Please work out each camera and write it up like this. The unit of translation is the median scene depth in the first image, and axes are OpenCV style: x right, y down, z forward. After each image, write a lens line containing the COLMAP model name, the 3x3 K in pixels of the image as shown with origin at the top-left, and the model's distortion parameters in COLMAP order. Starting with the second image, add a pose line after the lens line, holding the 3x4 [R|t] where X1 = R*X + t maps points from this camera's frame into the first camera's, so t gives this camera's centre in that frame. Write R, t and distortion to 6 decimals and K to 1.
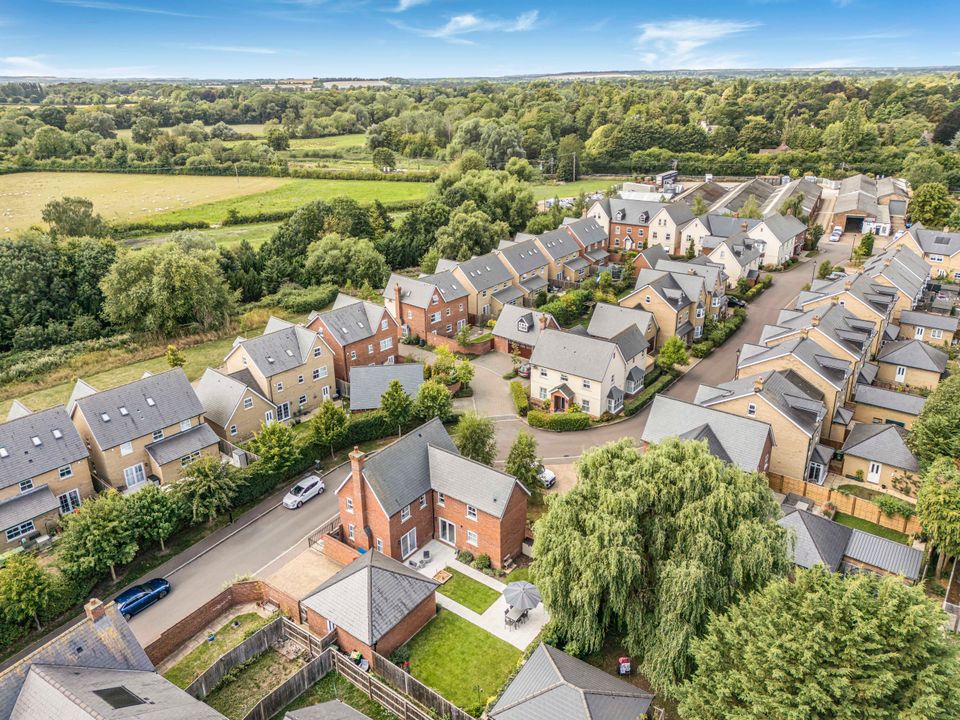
lens RADIAL K [[659.9, 0, 480.0], [0, 659.9, 360.0], [0, 0, 1]] dist [-0.002408, -0.003964]
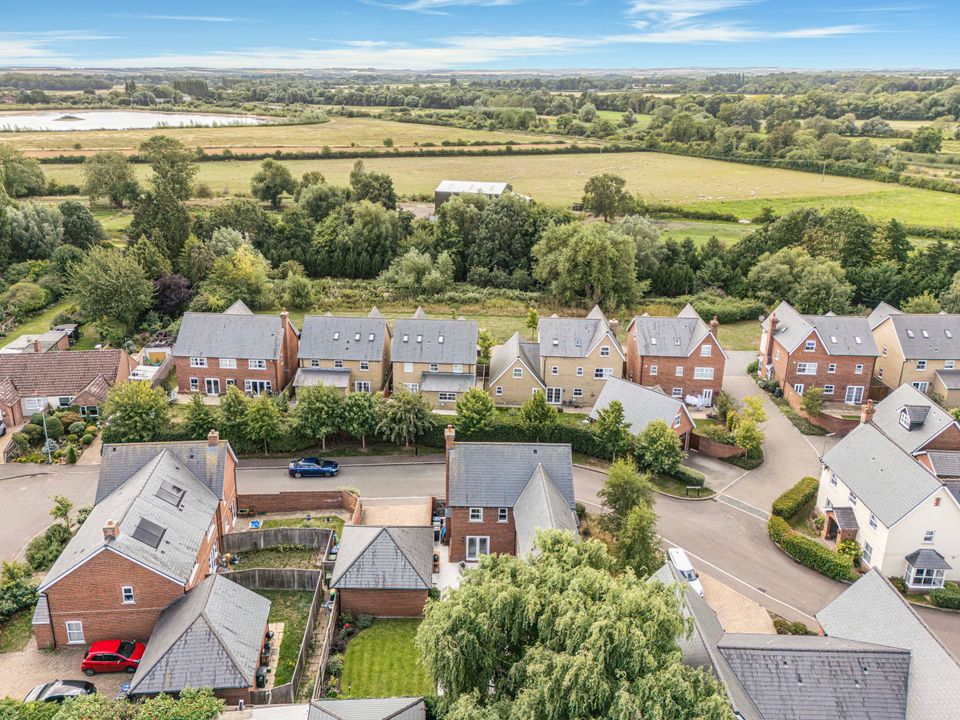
lens RADIAL K [[697.0, 0, 479.6], [0, 697.0, 338.6], [0, 0, 1]] dist [0.025878, -0.054115]
pose [[0.546359, 0.285783, -0.787286, 0.372580], [-0.314108, 0.941294, 0.123703, -0.081623], [0.776420, 0.179707, 0.604051, 0.212078]]
